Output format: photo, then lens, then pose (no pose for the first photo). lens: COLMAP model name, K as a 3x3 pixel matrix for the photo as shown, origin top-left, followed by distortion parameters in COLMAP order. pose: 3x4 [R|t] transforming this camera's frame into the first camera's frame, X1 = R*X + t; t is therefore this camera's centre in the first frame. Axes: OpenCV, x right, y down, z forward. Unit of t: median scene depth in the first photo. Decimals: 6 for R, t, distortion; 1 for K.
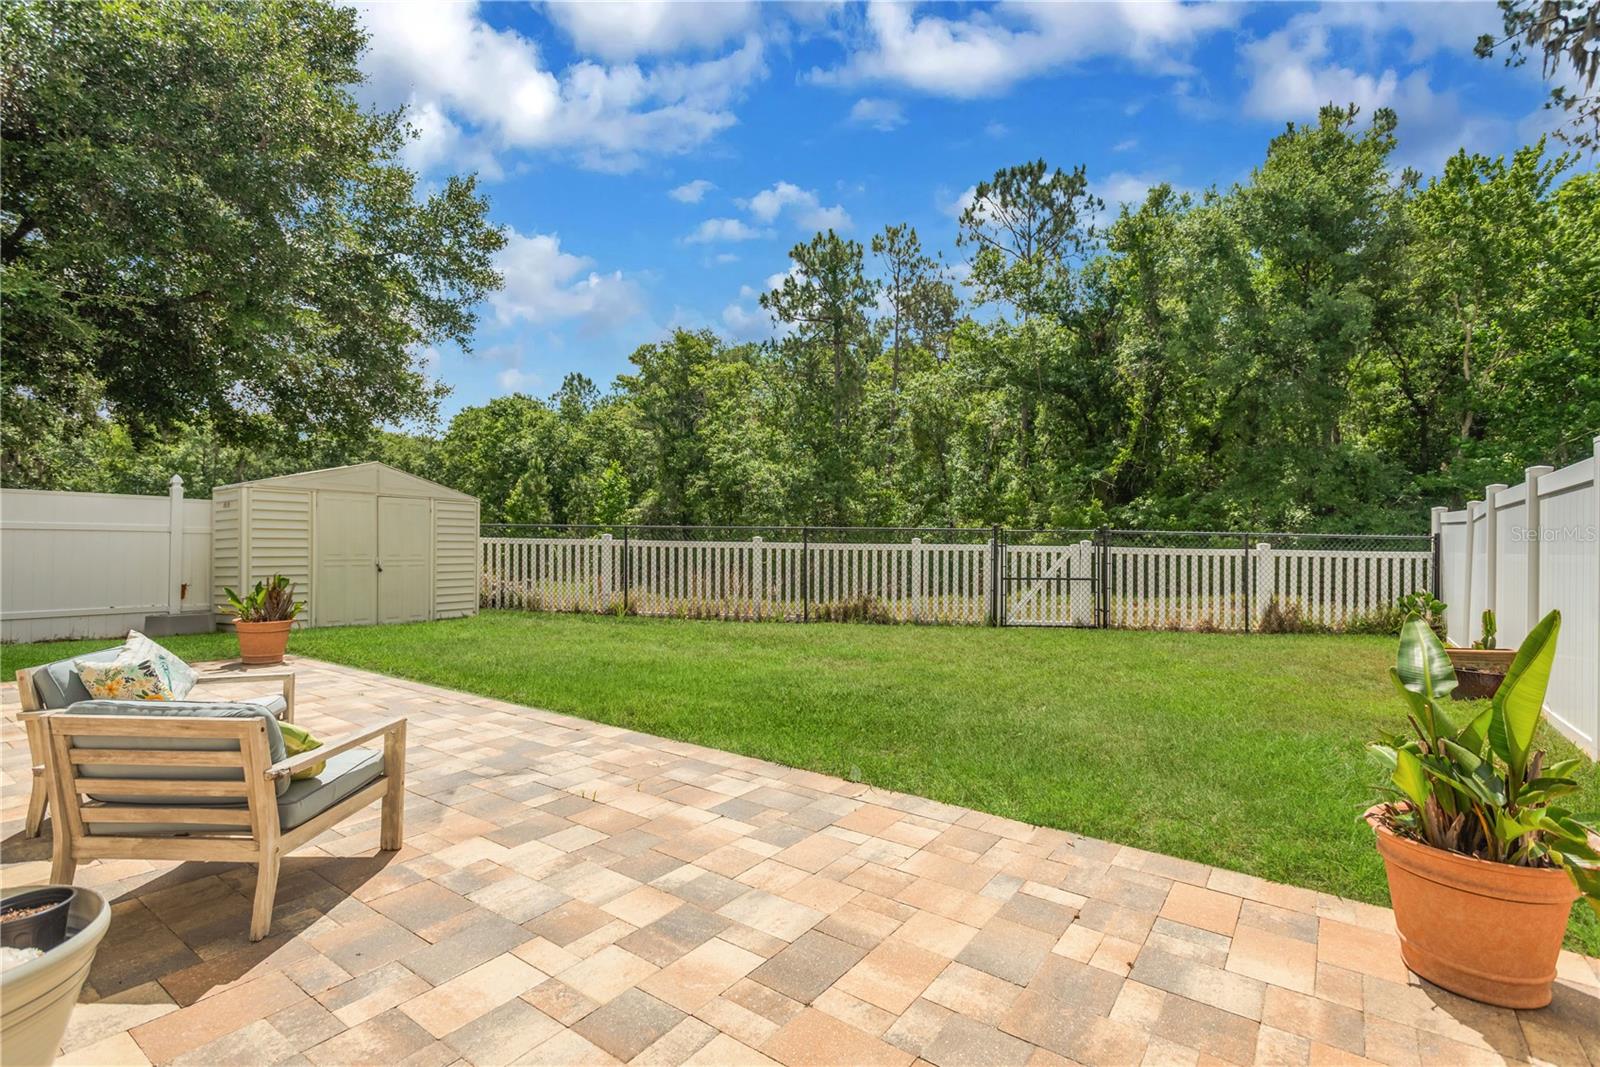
lens RADIAL K [[746.1, 0, 804.9], [0, 746.1, 528.6], [0, 0, 1]] dist [0.016789, -0.004868]
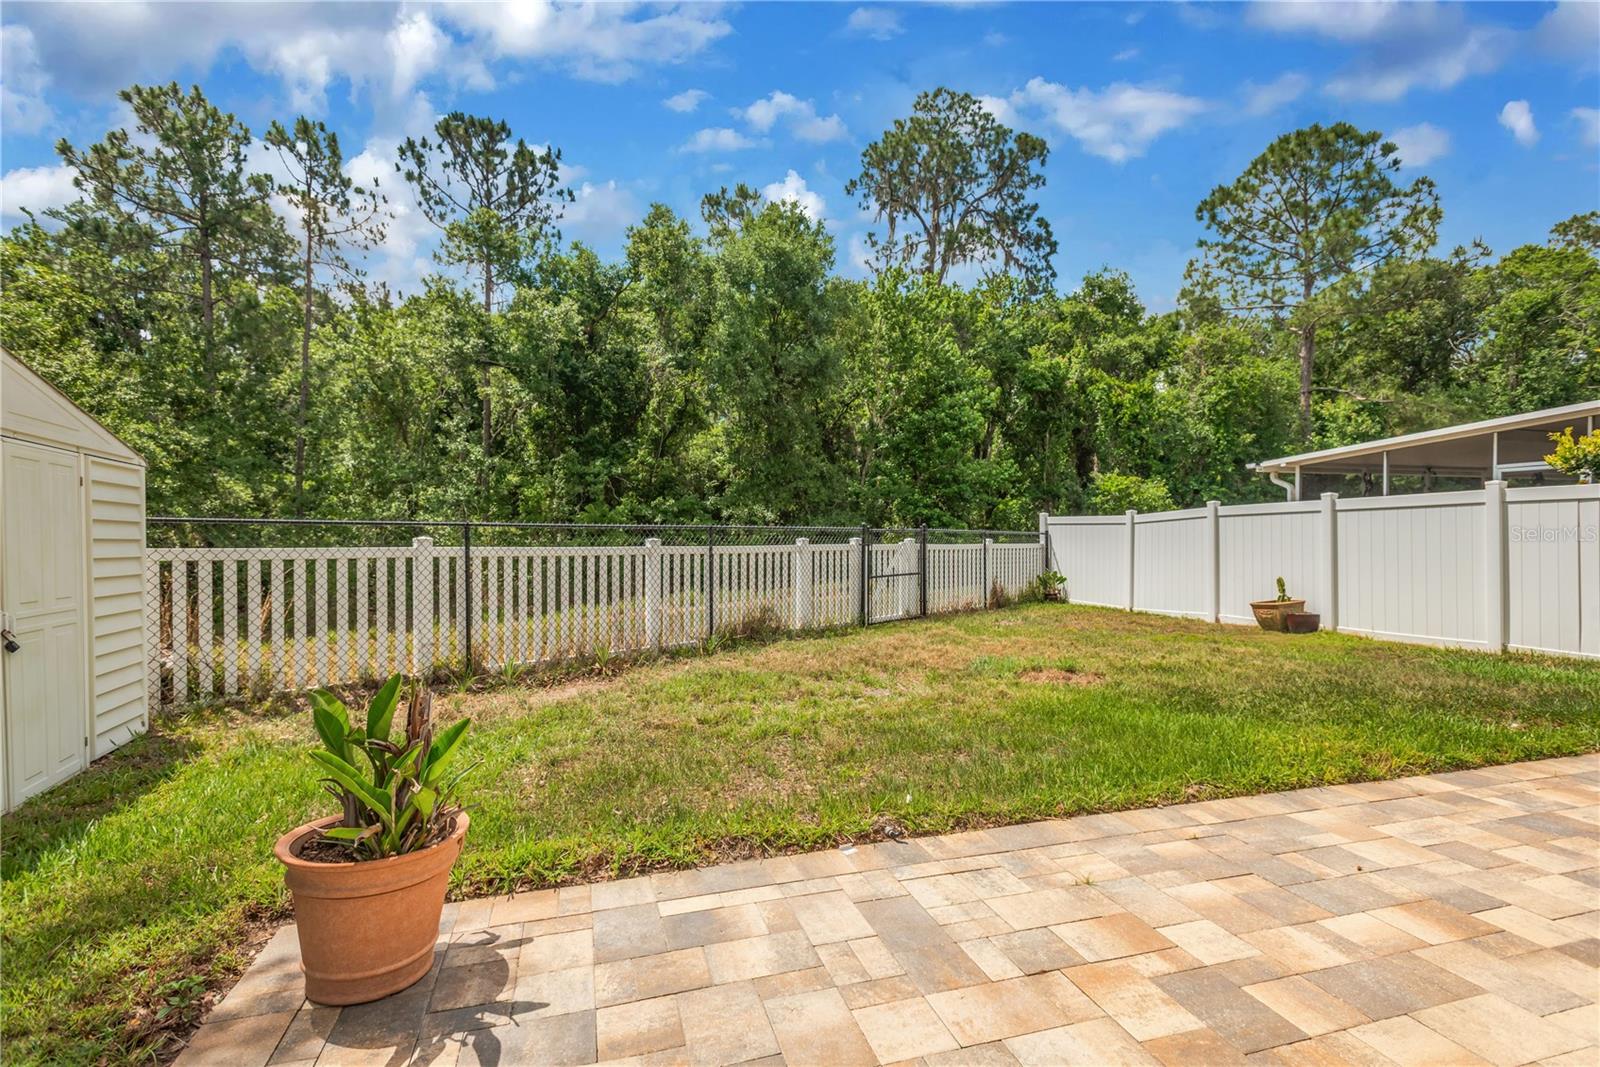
lens RADIAL K [[746.1, 0, 800.7], [0, 746.1, 538.2], [0, 0, 1]] dist [0.016789, -0.004868]
pose [[0.606201, -0.012271, 0.795217, -0.554234], [0.001168, 0.999894, 0.014539, 0.000475], [-0.795311, -0.007885, 0.606151, 0.450603]]
